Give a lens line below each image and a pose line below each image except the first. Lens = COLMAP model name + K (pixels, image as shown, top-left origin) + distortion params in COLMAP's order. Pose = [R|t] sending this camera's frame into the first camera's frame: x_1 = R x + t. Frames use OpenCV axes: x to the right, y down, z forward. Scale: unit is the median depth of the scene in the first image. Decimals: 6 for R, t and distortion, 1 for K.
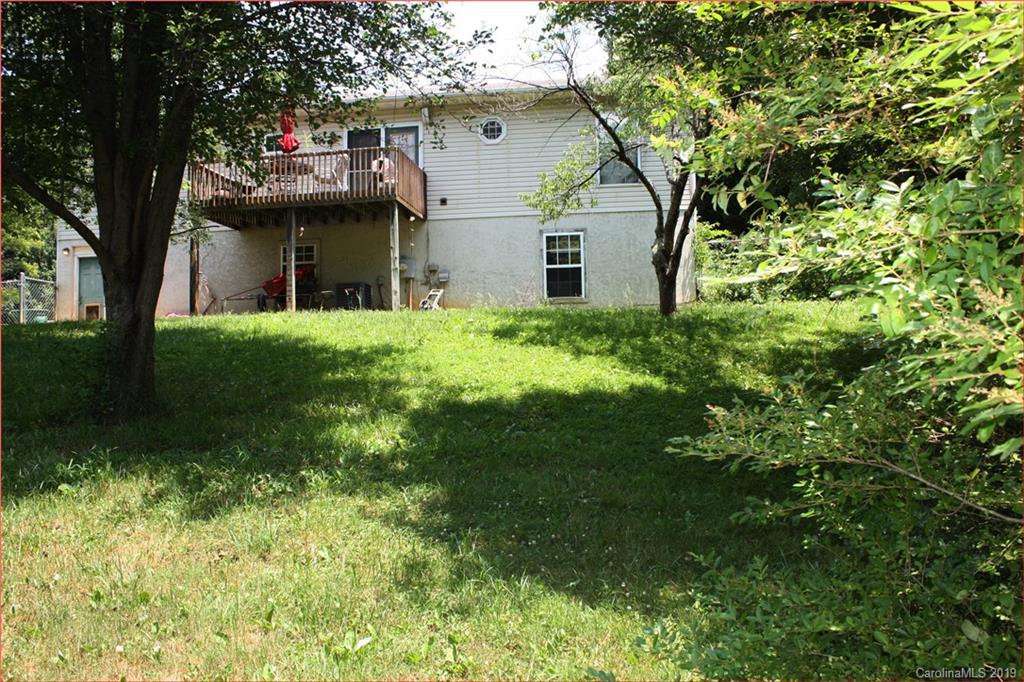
lens RADIAL K [[869.4, 0, 514.4], [0, 869.4, 344.3], [0, 0, 1]] dist [-0.144772, 0.110170]
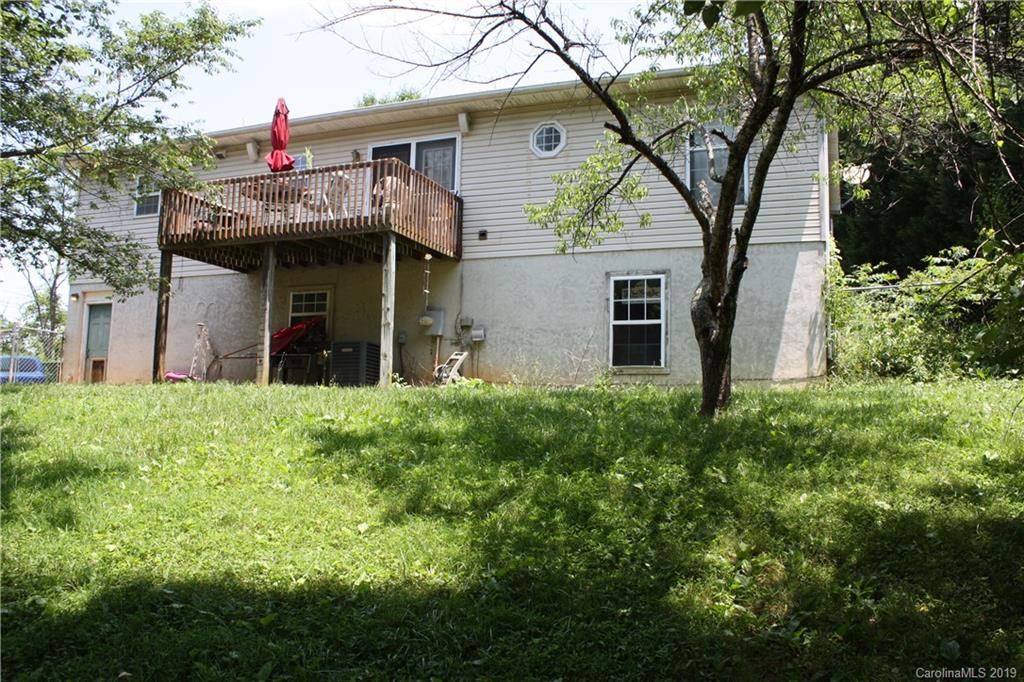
lens RADIAL K [[869.4, 0, 509.3], [0, 869.4, 337.2], [0, 0, 1]] dist [-0.144772, 0.110170]
pose [[0.971511, 0.013558, -0.236605, 0.123327], [-0.029557, 0.997499, -0.064202, -0.028975], [0.235143, 0.069366, 0.969482, 0.284952]]
